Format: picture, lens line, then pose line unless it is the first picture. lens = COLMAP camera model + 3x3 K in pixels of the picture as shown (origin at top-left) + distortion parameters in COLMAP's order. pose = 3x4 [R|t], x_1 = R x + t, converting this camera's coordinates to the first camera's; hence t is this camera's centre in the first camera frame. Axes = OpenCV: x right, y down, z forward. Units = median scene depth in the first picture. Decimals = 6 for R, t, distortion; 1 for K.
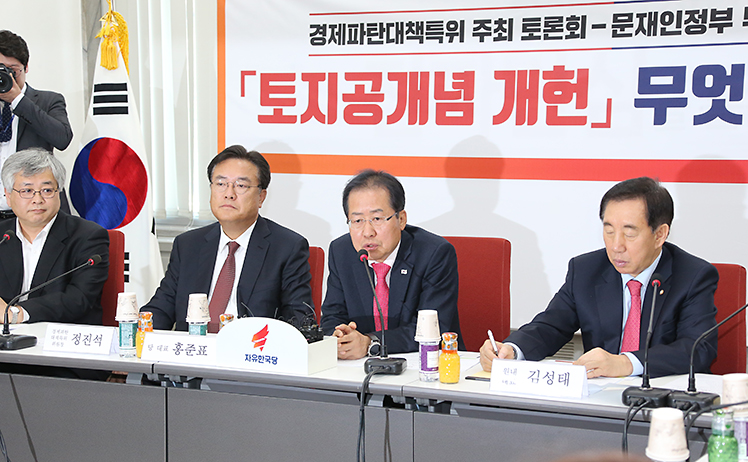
lens RADIAL K [[1611.8, 0, 373.3], [0, 1611.8, 245.7], [0, 0, 1]] dist [0.498654, 0.285486]
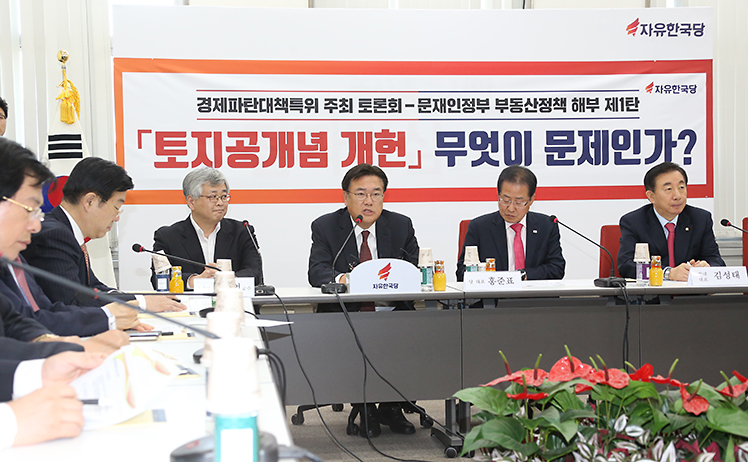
lens RADIAL K [[1103.2, 0, 400.9], [0, 1103.2, 230.4], [0, 0, 1]] dist [0.156523, 0.060356]
pose [[0.805138, -0.020757, 0.592724, -0.489591], [0.066244, 0.996281, -0.055094, 0.043874], [-0.589376, 0.083623, 0.803519, 0.147969]]
